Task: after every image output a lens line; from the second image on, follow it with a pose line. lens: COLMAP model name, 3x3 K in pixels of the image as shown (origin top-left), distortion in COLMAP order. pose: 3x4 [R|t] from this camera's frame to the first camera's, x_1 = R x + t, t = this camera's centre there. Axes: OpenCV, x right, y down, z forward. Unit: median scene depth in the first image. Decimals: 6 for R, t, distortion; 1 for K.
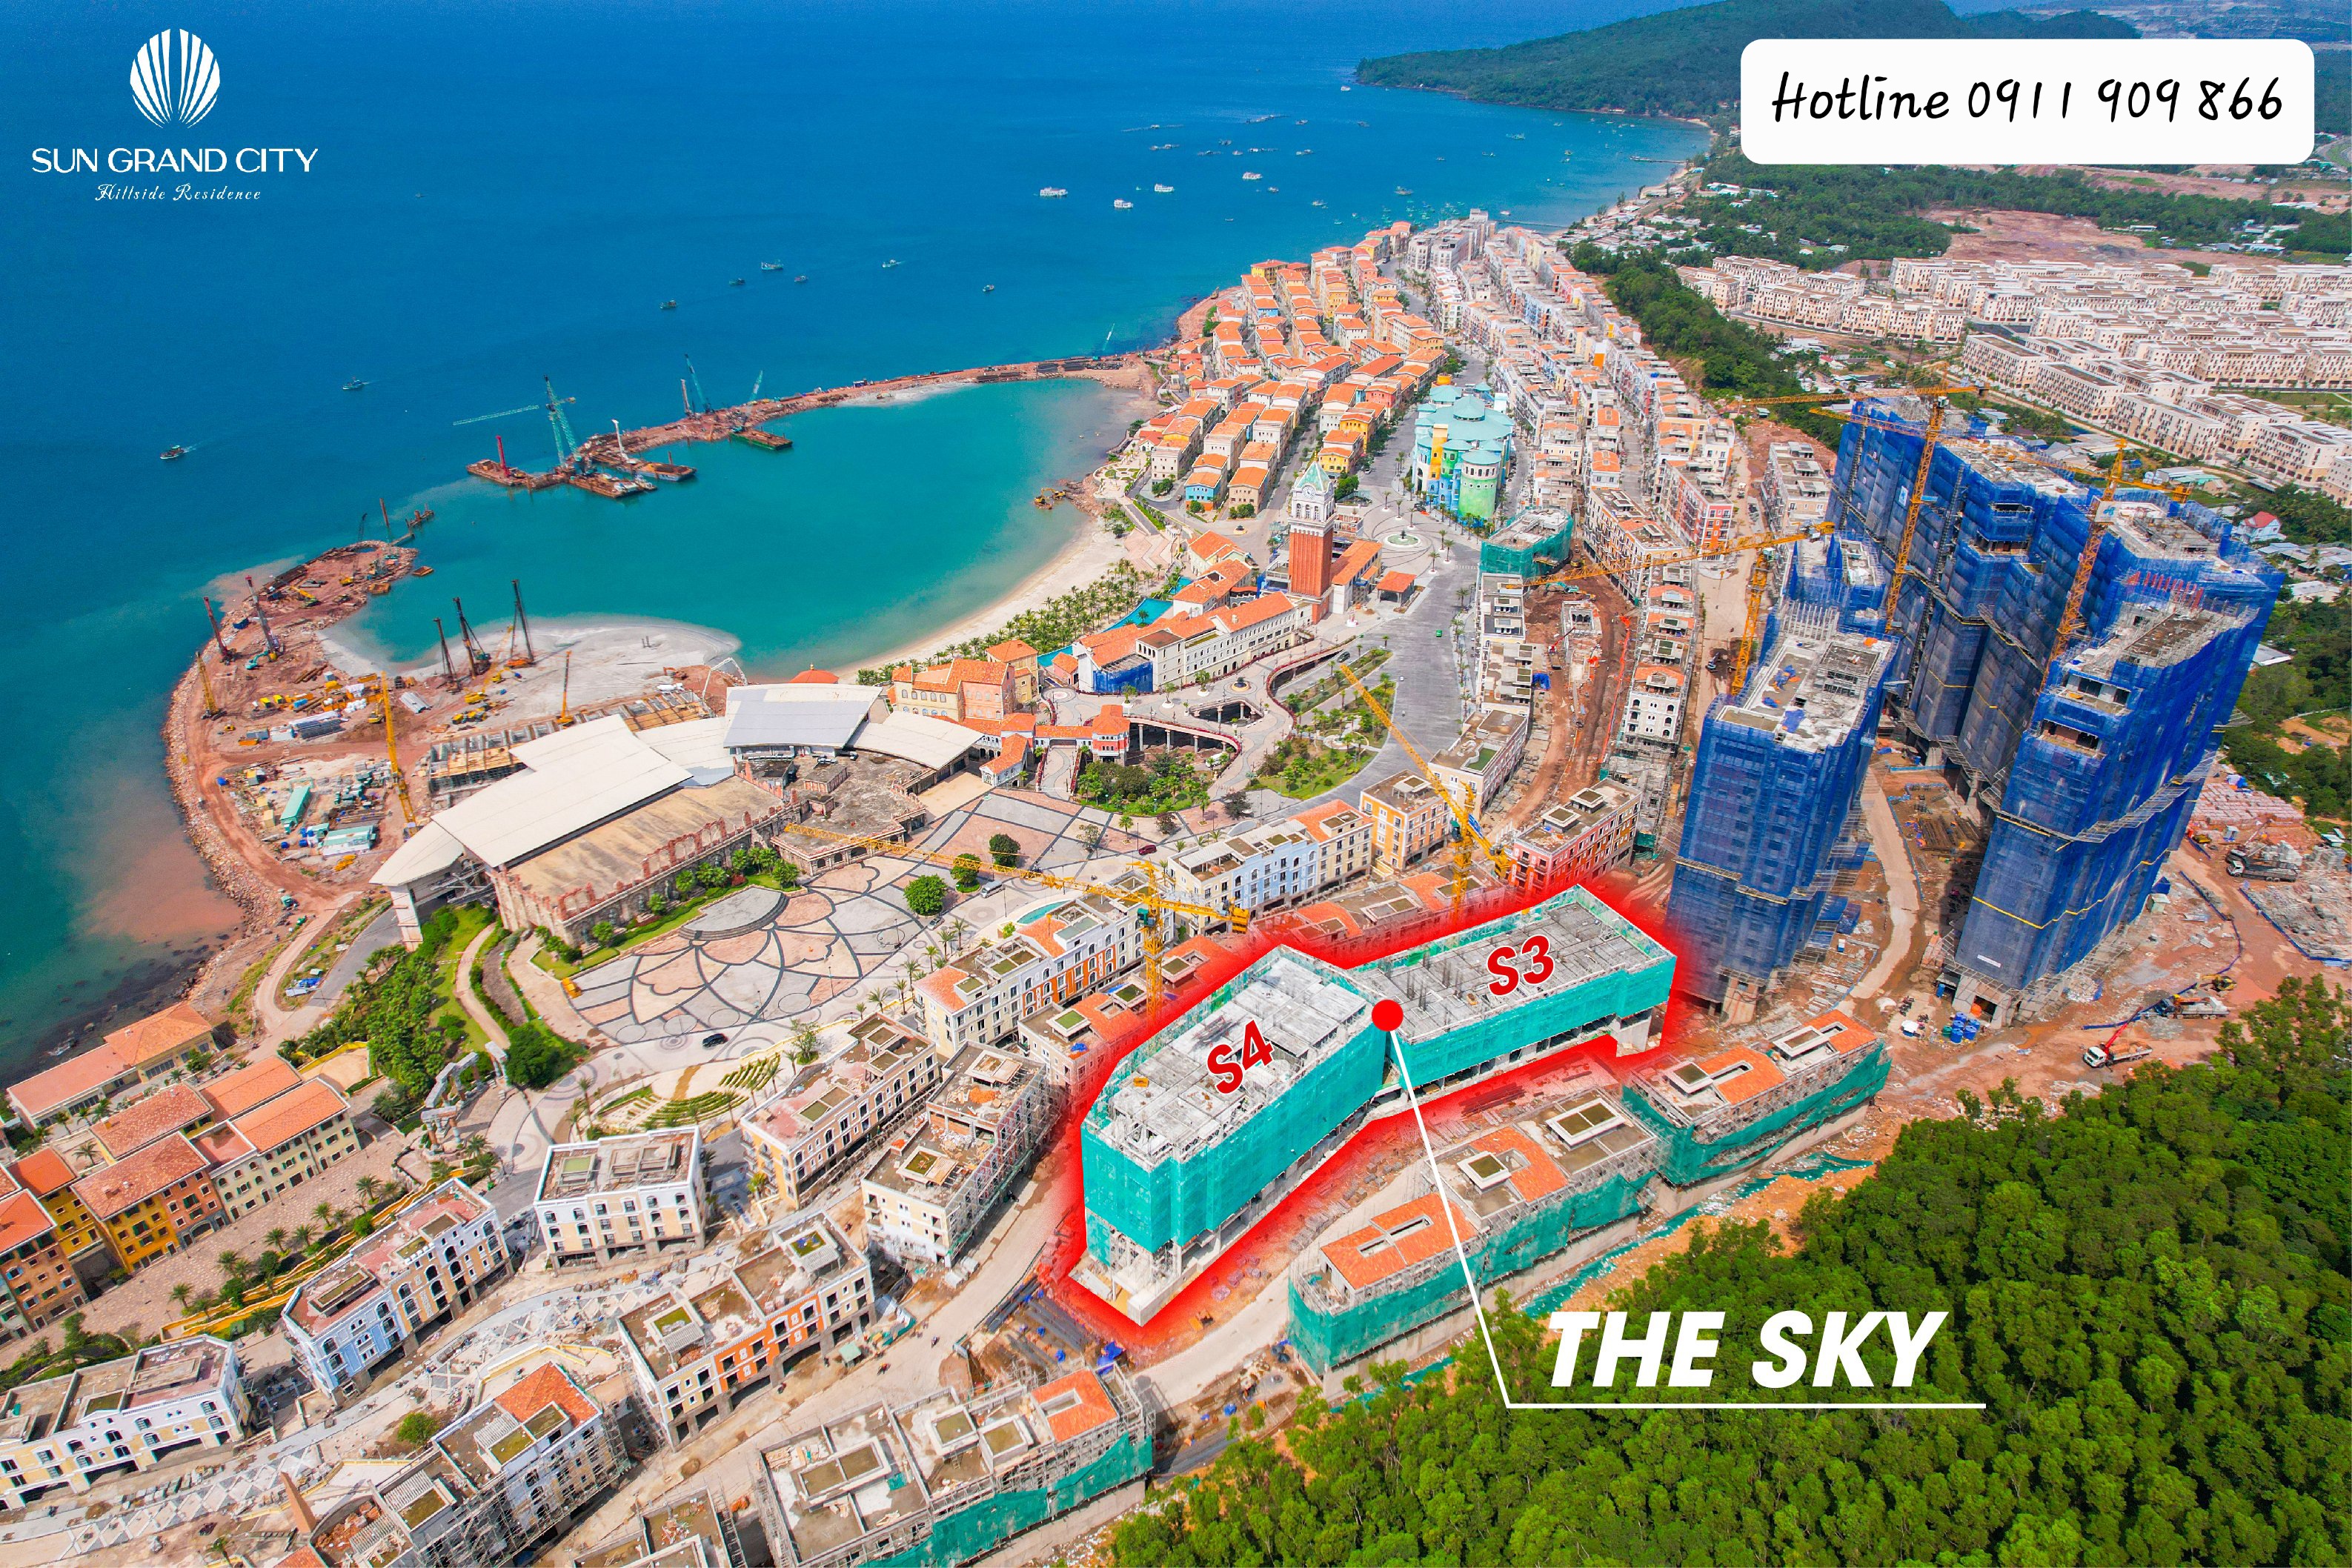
lens RADIAL K [[1494.9, 0, 1180.1], [0, 1494.9, 781.5], [0, 0, 1]] dist [-0.066591, 0.055471]
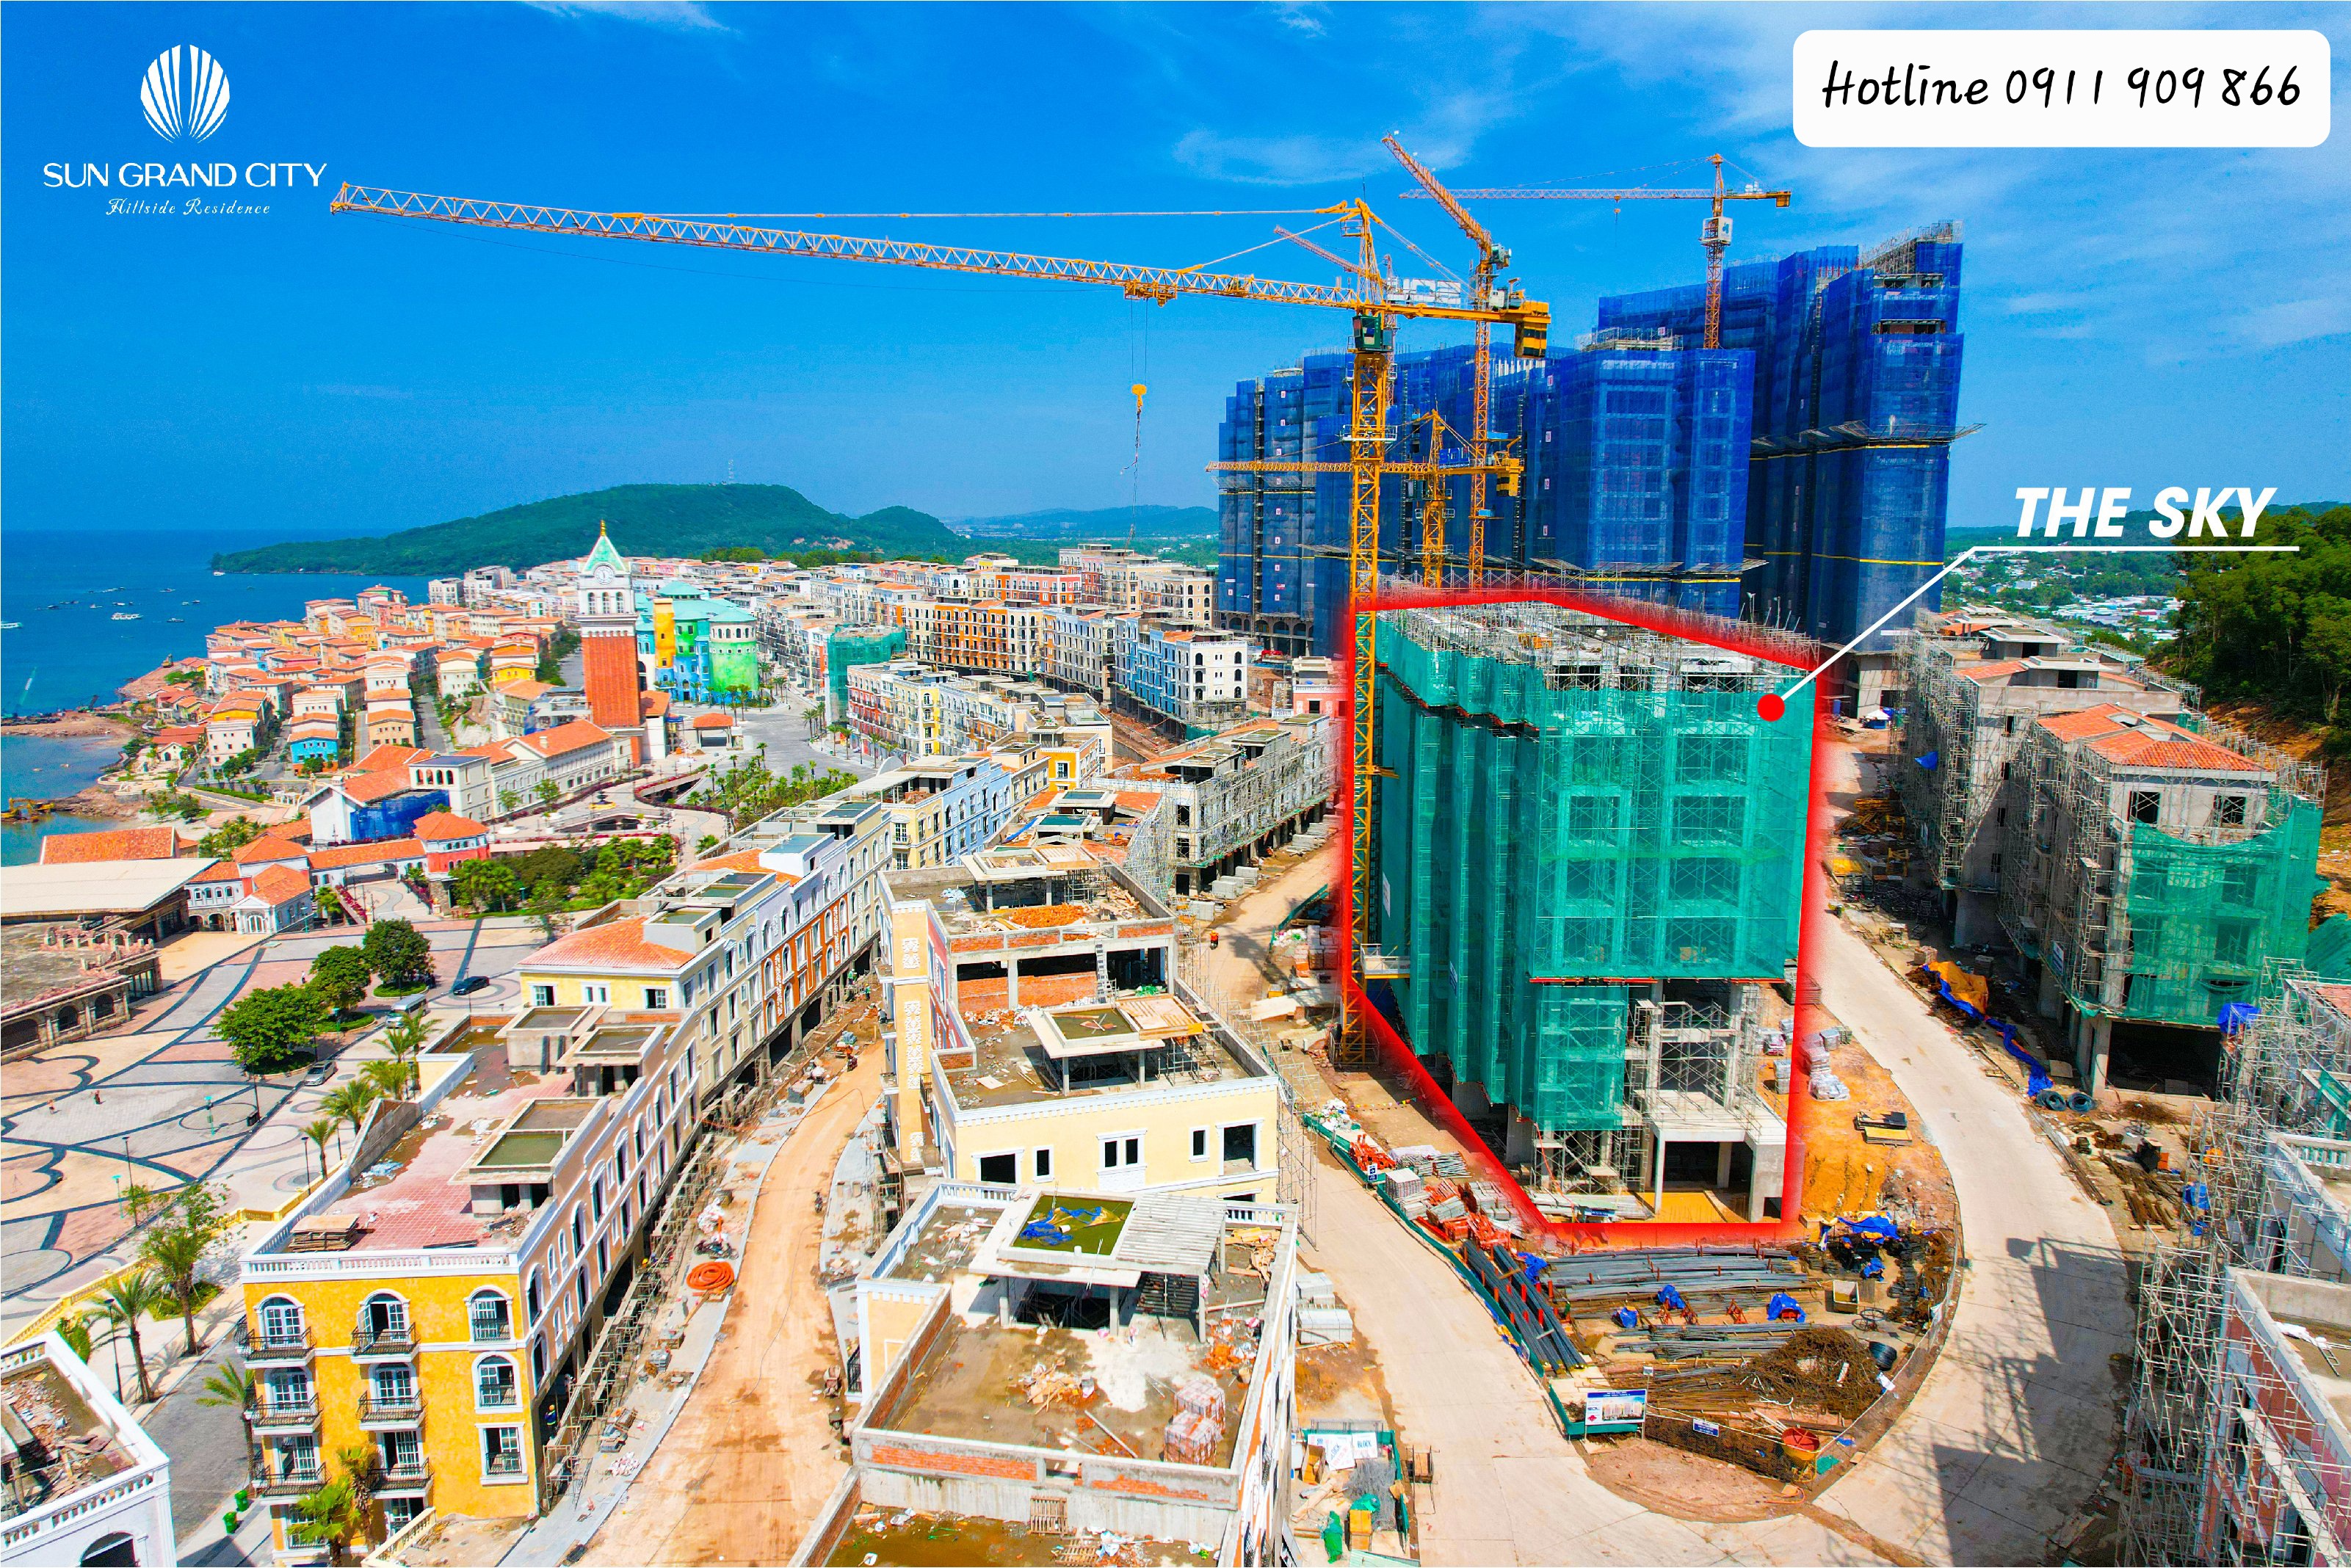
lens RADIAL K [[1494.1, 0, 1179.6], [0, 1494.1, 781.5], [0, 0, 1]] dist [-0.066591, 0.055471]
pose [[0.752683, -0.113944, 0.648449, -0.250621], [0.324928, 0.920897, -0.215340, 0.197069], [-0.572617, 0.372782, 0.730167, 0.512423]]
